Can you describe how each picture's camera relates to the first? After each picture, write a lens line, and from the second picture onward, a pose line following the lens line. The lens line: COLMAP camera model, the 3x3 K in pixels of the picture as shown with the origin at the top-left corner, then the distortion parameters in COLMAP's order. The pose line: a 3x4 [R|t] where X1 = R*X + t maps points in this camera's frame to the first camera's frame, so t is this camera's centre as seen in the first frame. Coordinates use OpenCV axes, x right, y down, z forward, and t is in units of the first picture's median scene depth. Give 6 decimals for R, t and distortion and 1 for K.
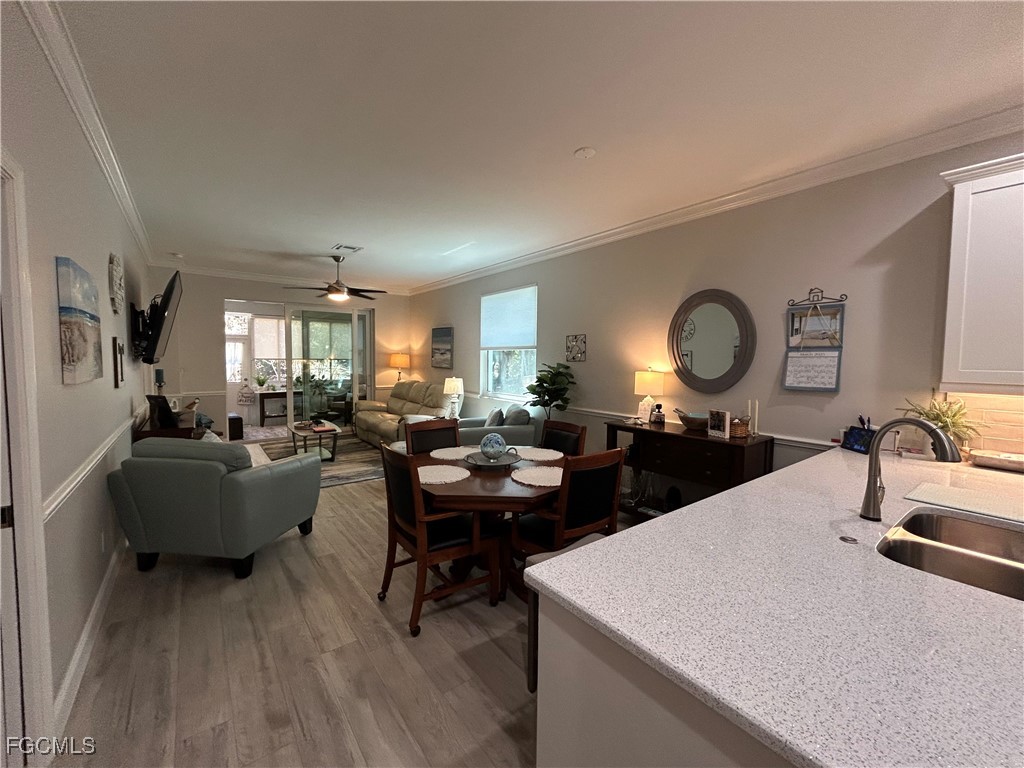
lens RADIAL K [[415.3, 0, 511.8], [0, 415.3, 380.2], [0, 0, 1]] dist [-0.000375, 0.000106]
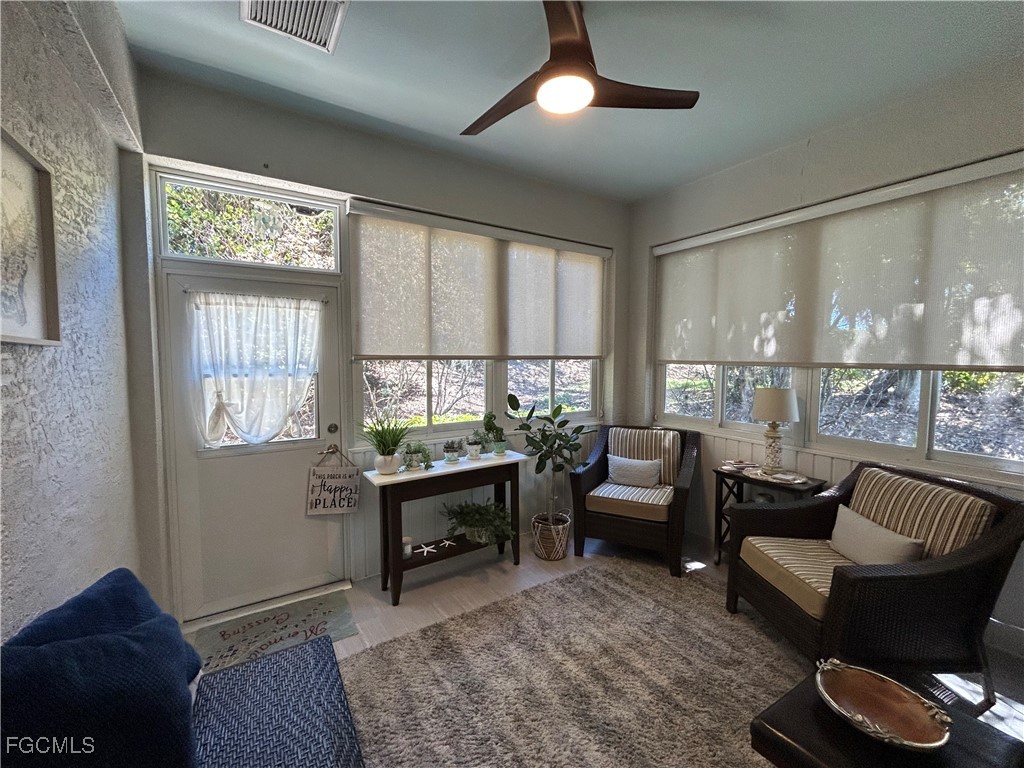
lens RADIAL K [[415.3, 0, 510.3], [0, 415.3, 380.5], [0, 0, 1]] dist [-0.000375, 0.000106]
pose [[0.996676, -0.001138, -0.081462, -1.205525], [0.001442, 0.999992, 0.003666, -0.087926], [0.081457, -0.003771, 0.996670, 1.762287]]
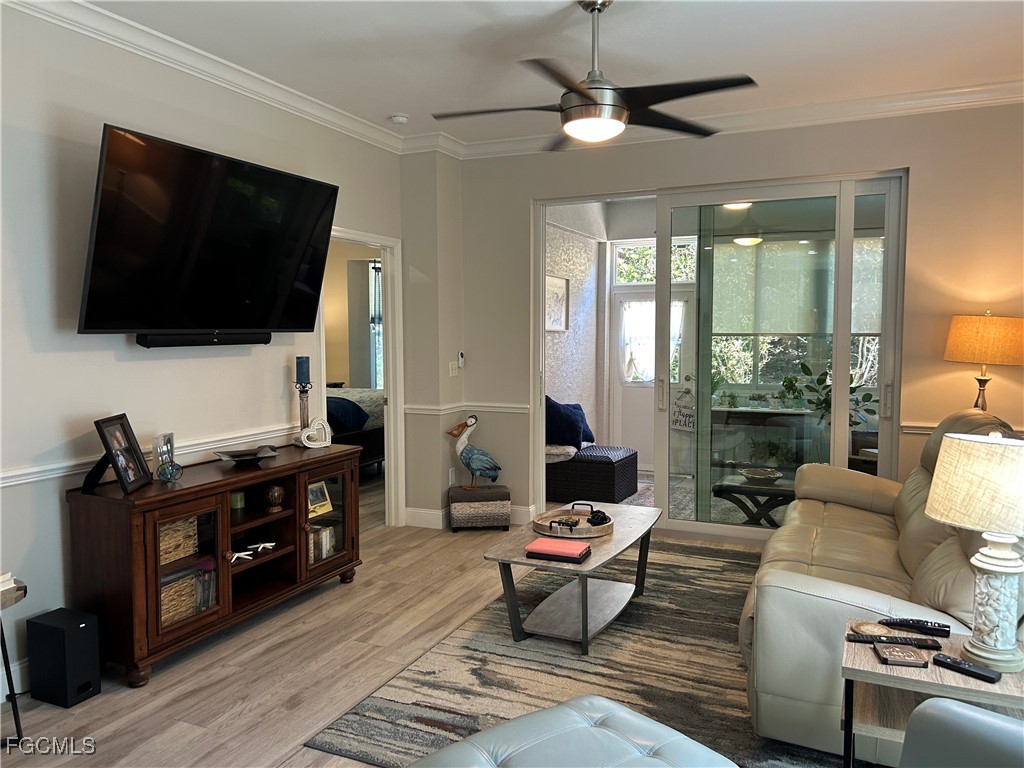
lens RADIAL K [[768.9, 0, 503.8], [0, 768.9, 385.0], [0, 0, 1]] dist [0.047282, -0.053550]
pose [[0.467536, 0.054581, -0.882287, 0.084300], [-0.041563, 0.998345, 0.039736, -0.048691], [0.882996, 0.018092, 0.469031, 0.989959]]
